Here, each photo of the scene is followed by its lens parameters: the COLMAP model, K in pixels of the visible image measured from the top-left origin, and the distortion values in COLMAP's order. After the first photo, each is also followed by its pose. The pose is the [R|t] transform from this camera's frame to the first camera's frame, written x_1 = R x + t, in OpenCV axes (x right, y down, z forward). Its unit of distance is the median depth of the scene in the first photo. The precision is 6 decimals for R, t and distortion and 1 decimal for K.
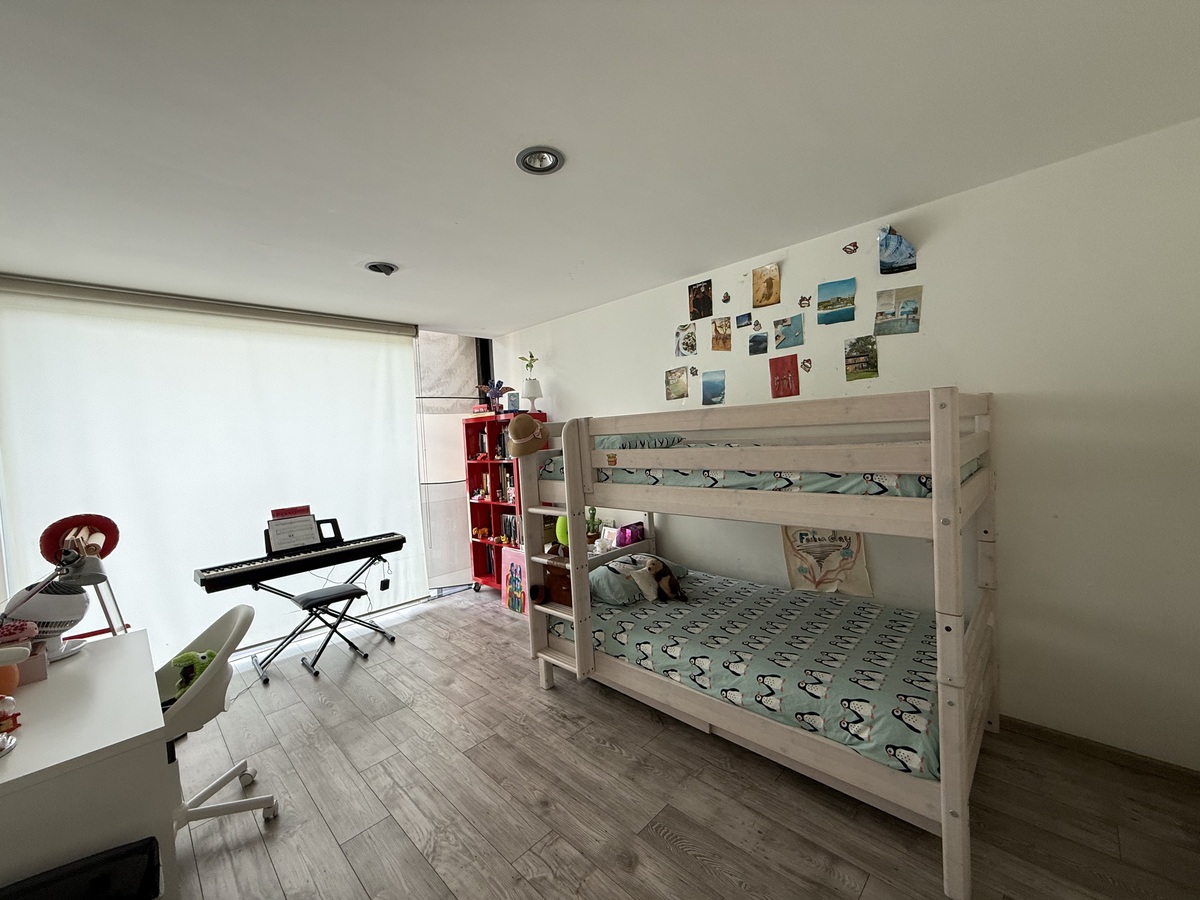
lens RADIAL K [[476.8, 0, 596.2], [0, 476.8, 449.2], [0, 0, 1]] dist [0.002009, -0.000719]
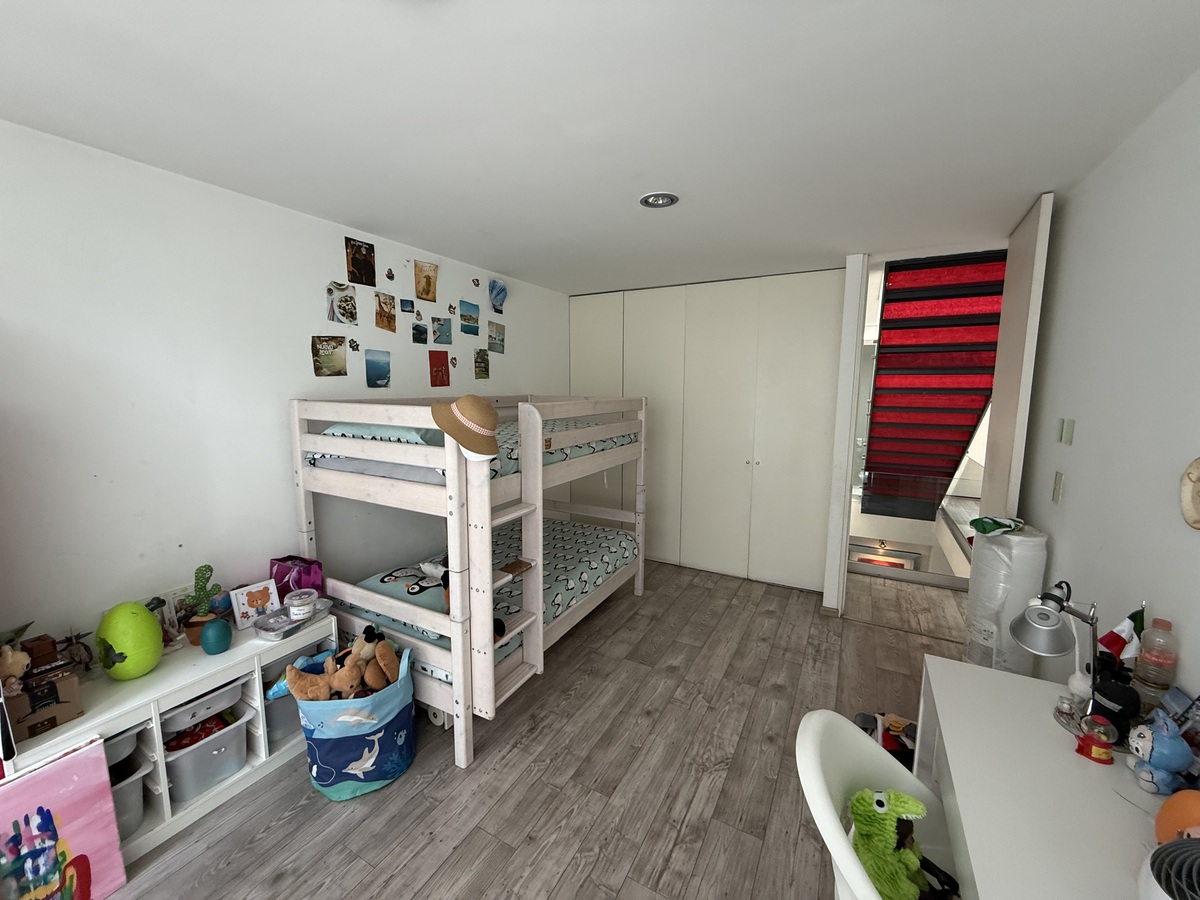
lens RADIAL K [[476.8, 0, 597.2], [0, 476.8, 448.0], [0, 0, 1]] dist [0.002009, -0.000719]
pose [[-0.268385, -0.073766, 0.960483, -0.810151], [0.044509, 0.995049, 0.088858, -0.046334], [-0.962283, 0.066598, -0.263773, 0.934411]]
